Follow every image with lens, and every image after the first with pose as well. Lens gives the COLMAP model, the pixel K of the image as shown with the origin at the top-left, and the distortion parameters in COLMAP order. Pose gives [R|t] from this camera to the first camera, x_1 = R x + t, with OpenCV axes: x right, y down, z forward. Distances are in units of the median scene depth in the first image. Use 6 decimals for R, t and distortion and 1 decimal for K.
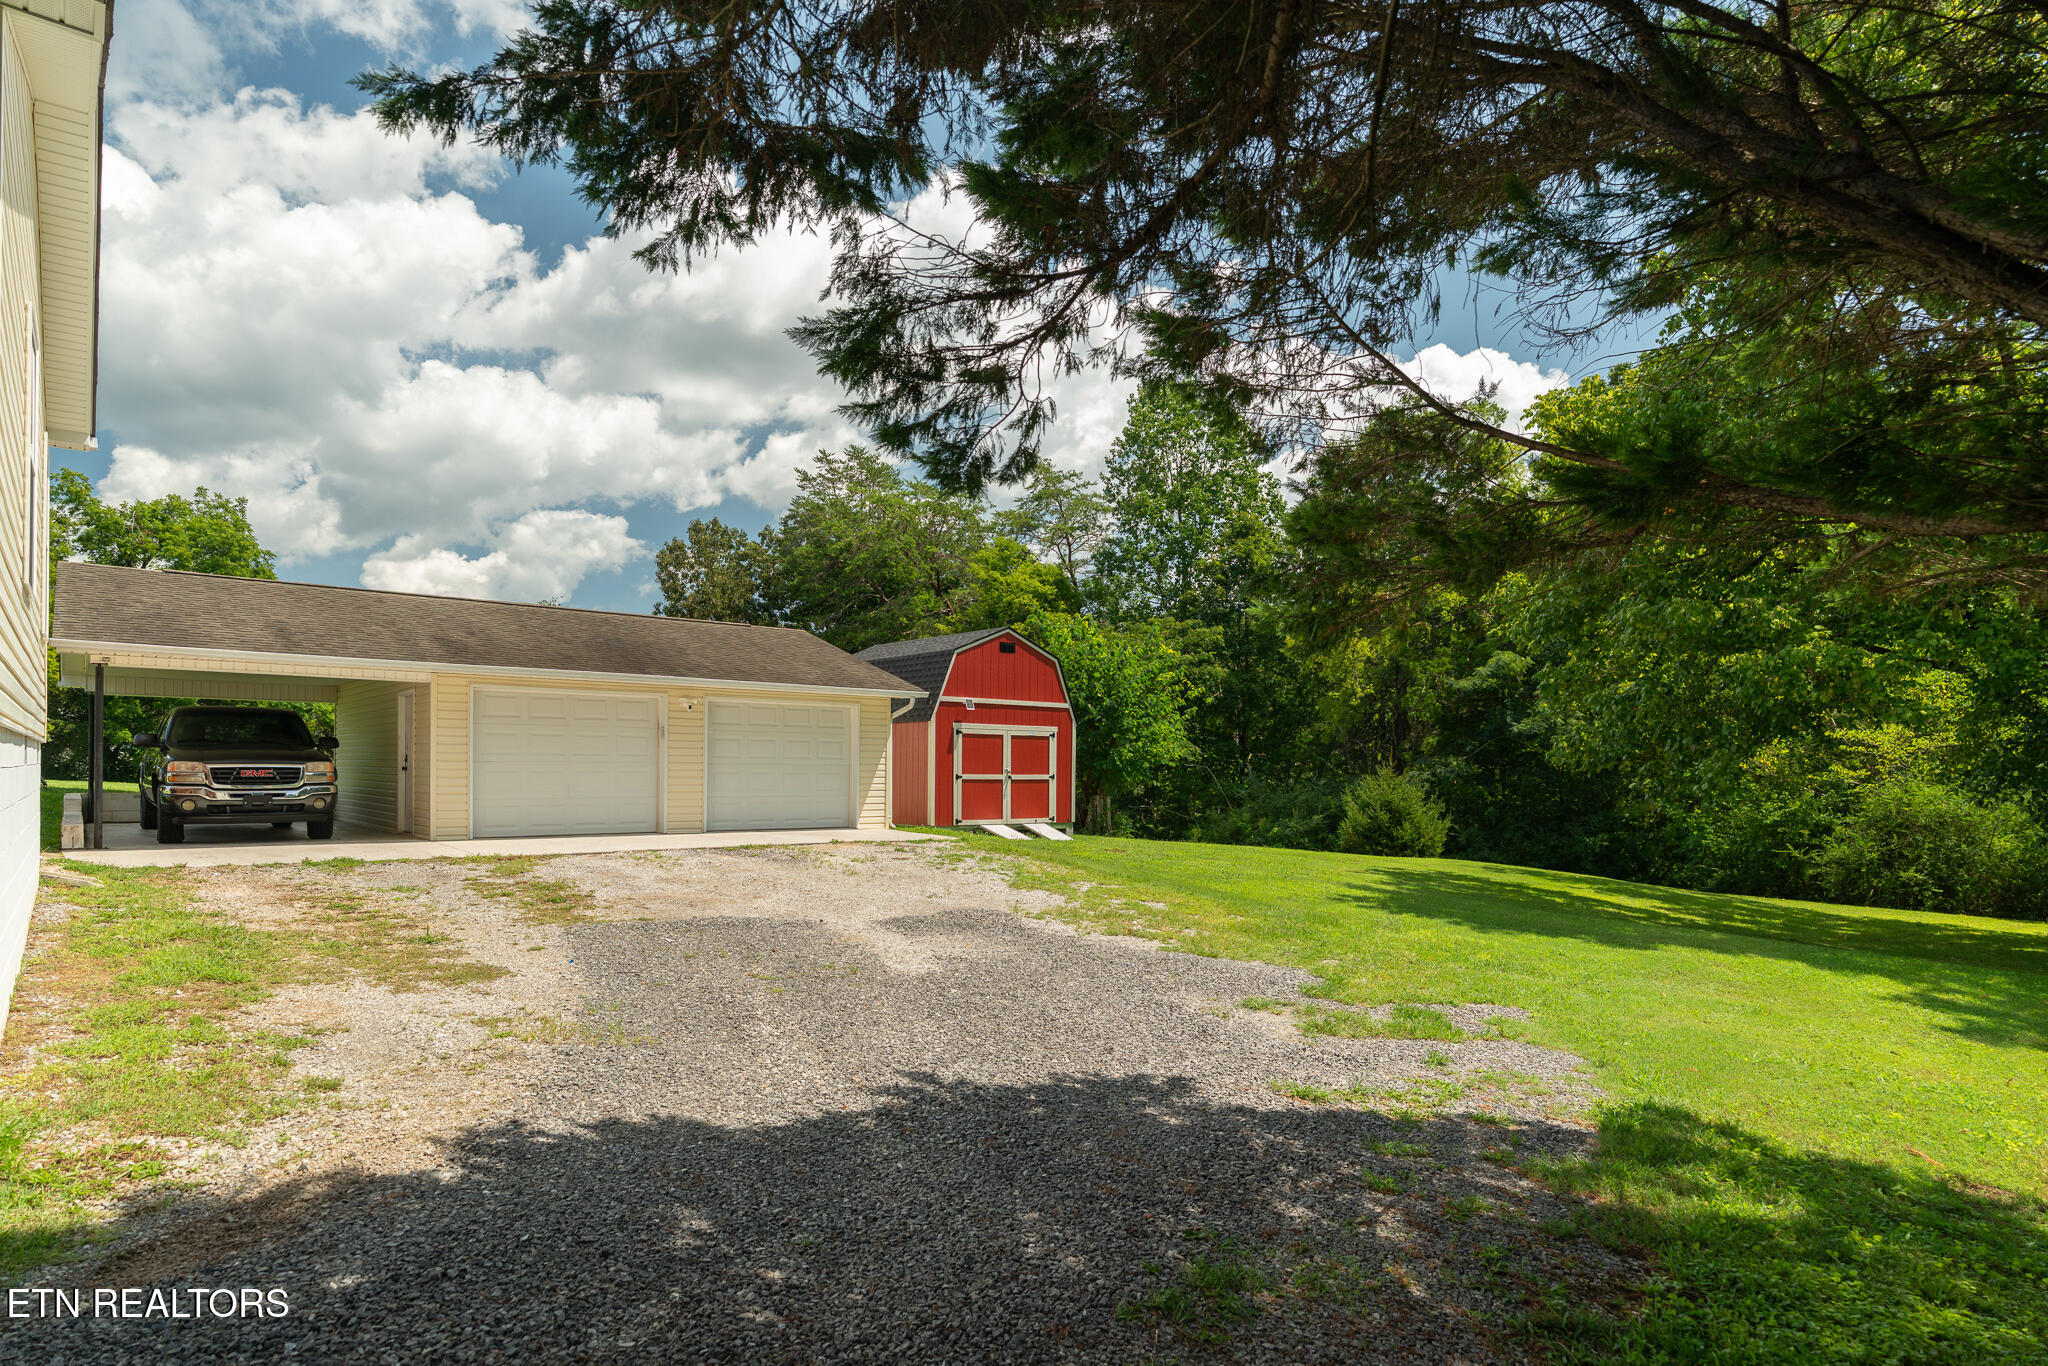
lens RADIAL K [[1130.0, 0, 1012.3], [0, 1130.0, 769.3], [0, 0, 1]] dist [-0.004652, 0.000367]
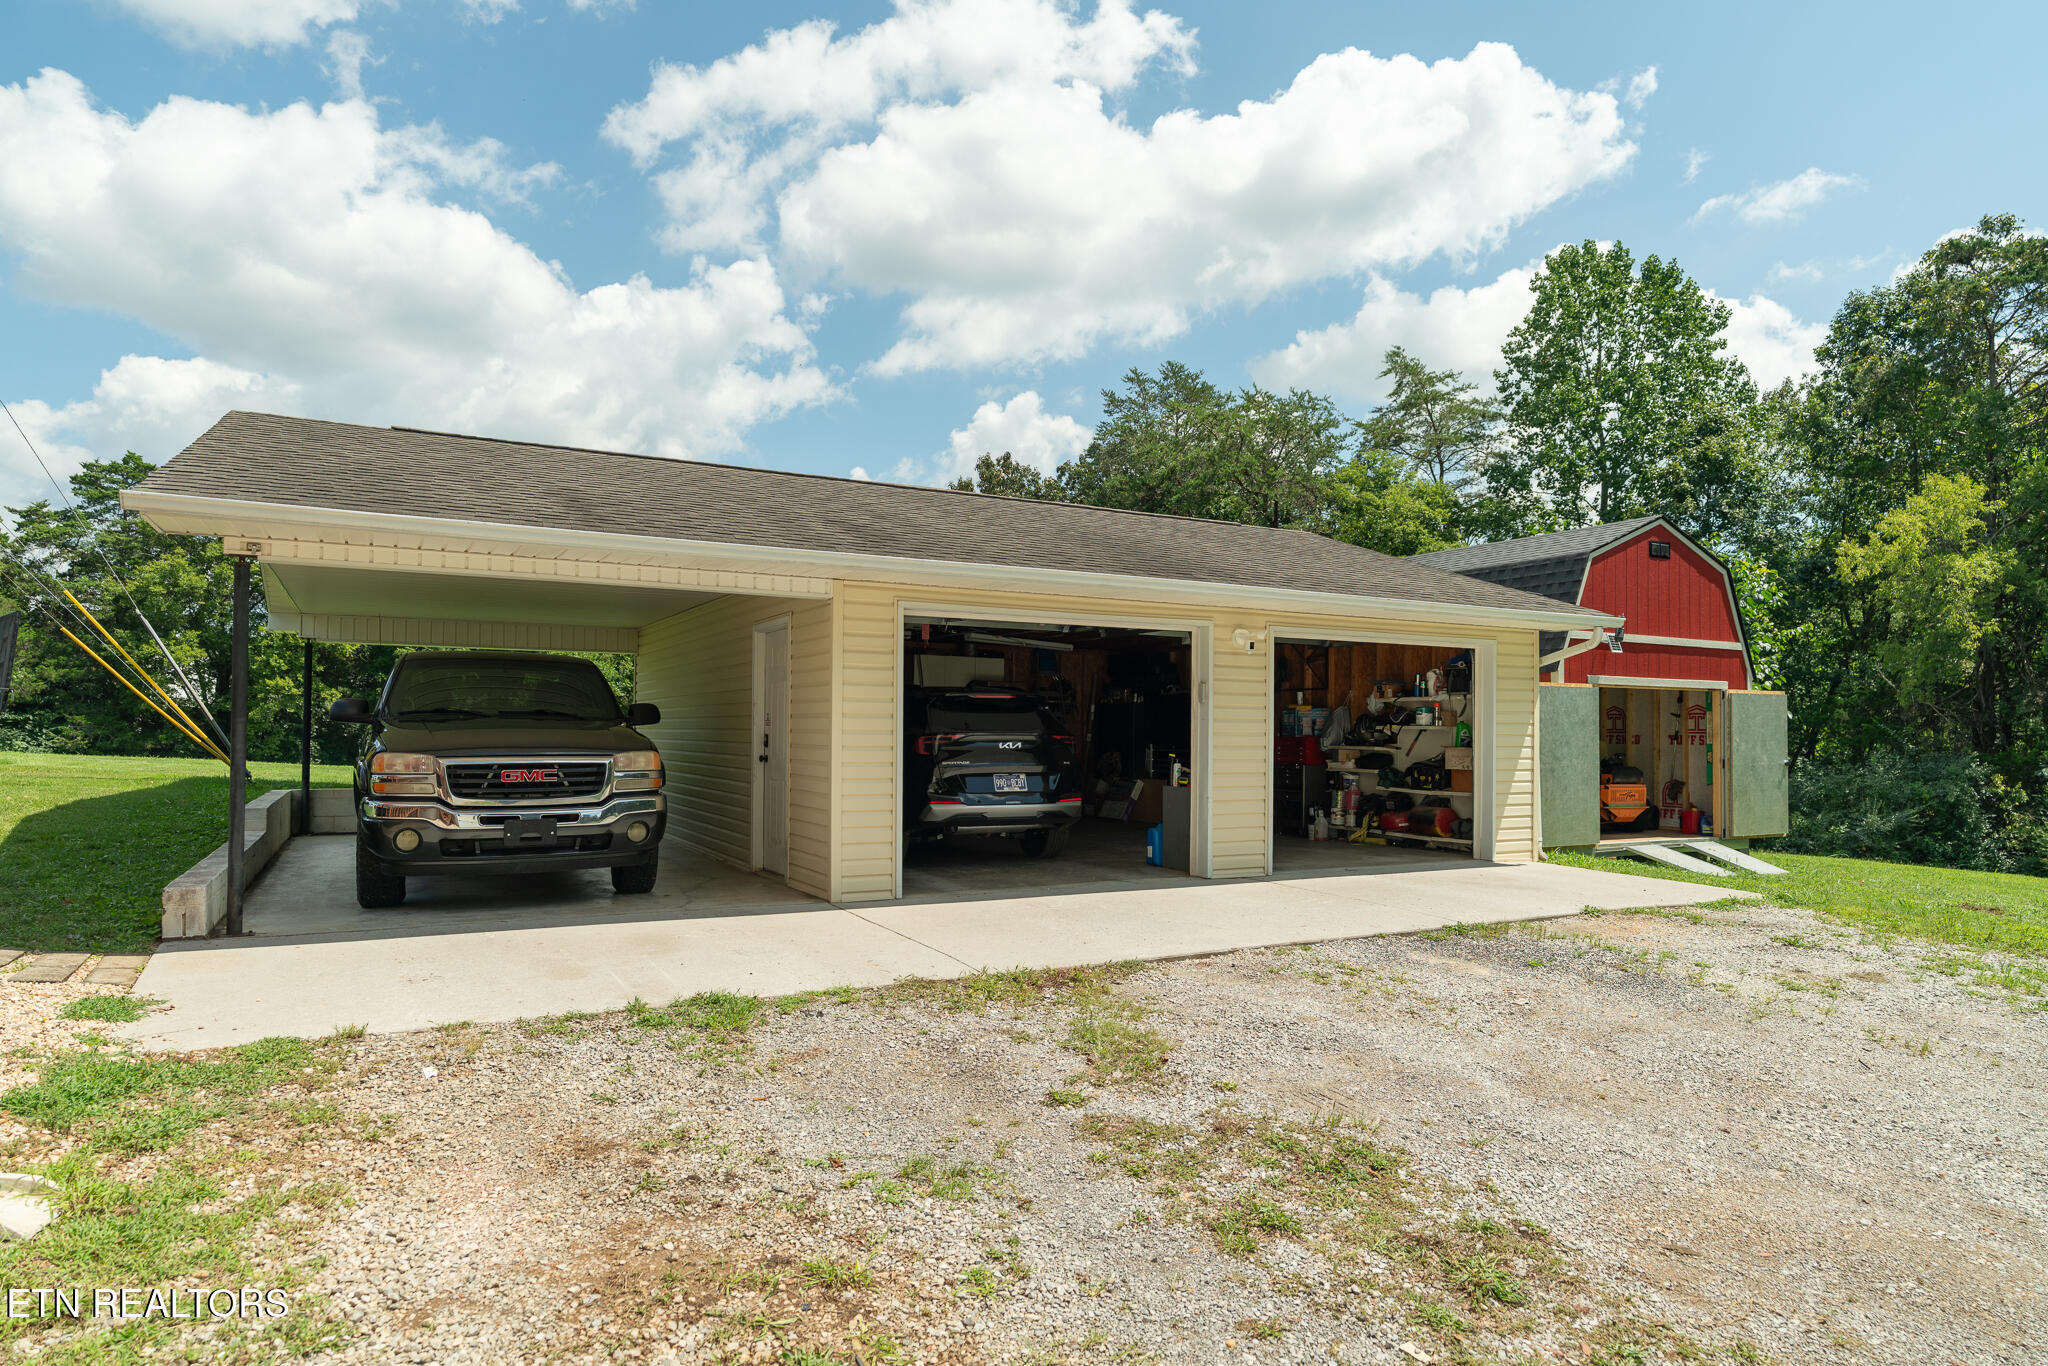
lens RADIAL K [[1198.9, 0, 1026.9], [0, 1198.9, 692.4], [0, 0, 1]] dist [-0.006733, 0.002371]
pose [[0.979898, -0.006377, -0.199397, -0.214893], [-0.000744, 0.999365, -0.035617, -0.009418], [0.199498, 0.035049, 0.979271, 0.323220]]
